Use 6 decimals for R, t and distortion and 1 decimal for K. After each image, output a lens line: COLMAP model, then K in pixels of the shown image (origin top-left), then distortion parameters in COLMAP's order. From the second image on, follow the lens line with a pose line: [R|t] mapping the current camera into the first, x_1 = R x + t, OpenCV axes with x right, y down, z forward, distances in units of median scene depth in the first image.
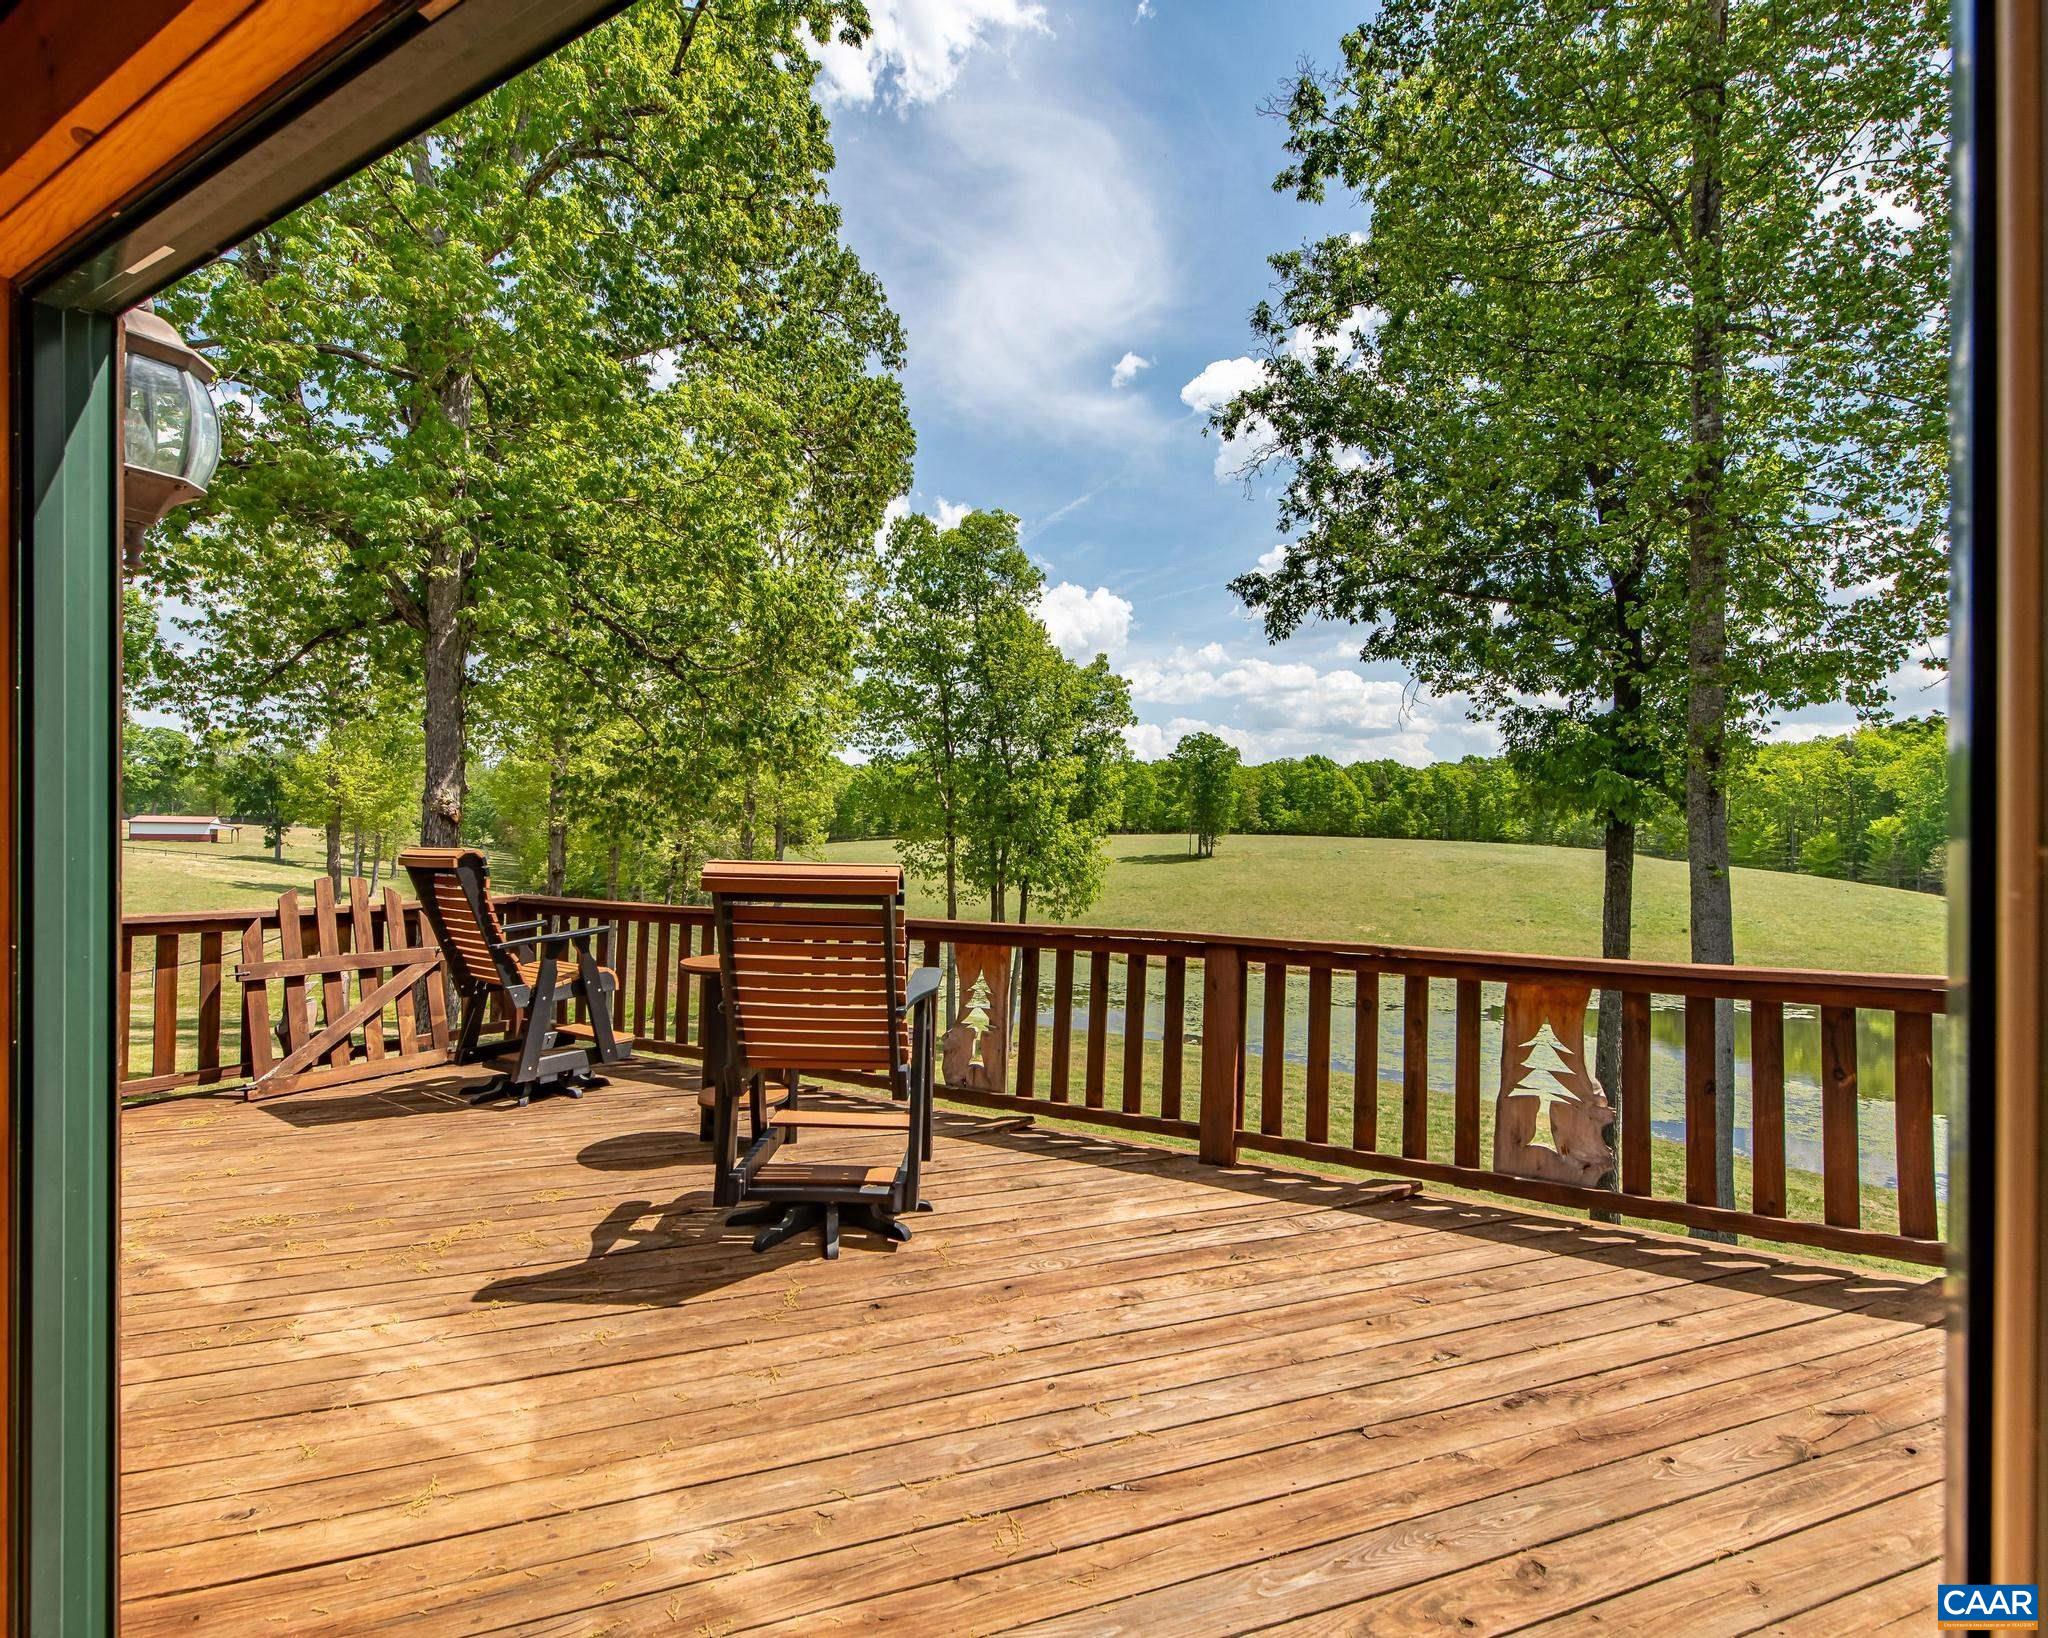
lens RADIAL K [[959.0, 0, 1023.3], [0, 959.0, 854.9], [0, 0, 1]] dist [0.002769, 0.000757]
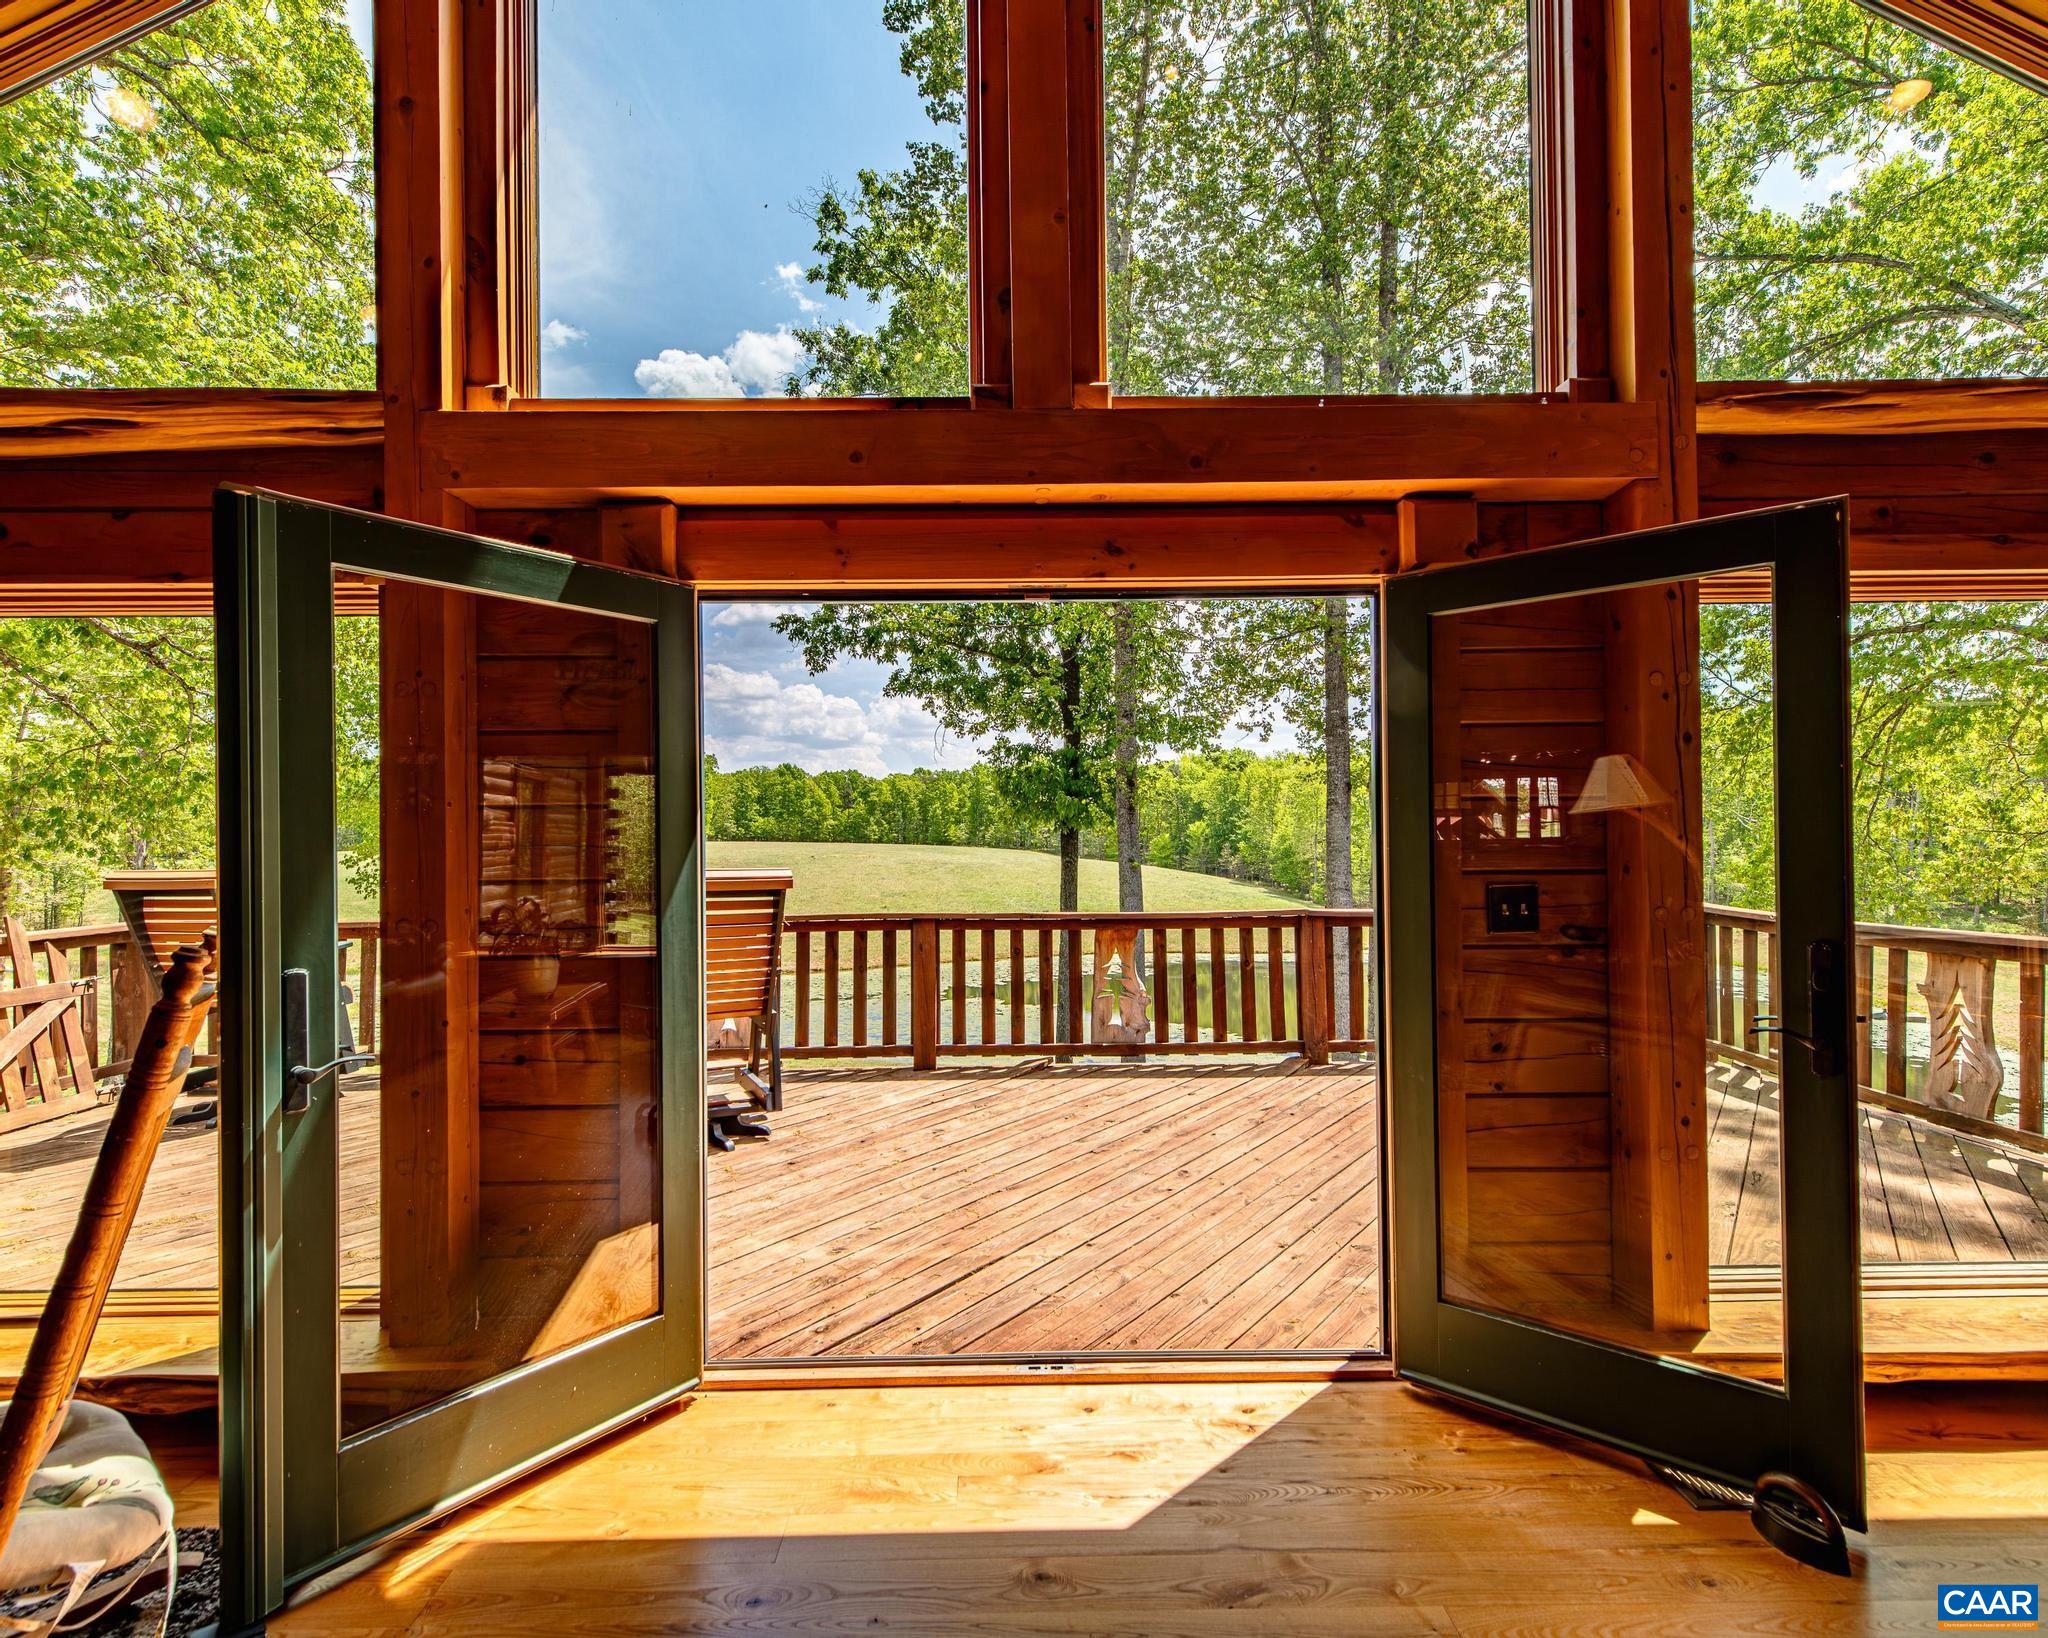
lens RADIAL K [[959.0, 0, 1023.3], [0, 959.0, 854.9], [0, 0, 1]] dist [0.002769, 0.000757]
pose [[0.850101, -0.021084, 0.526198, -0.135305], [0.024169, 0.999707, 0.001011, -0.001096], [-0.526066, 0.011858, 0.850361, -0.101984]]
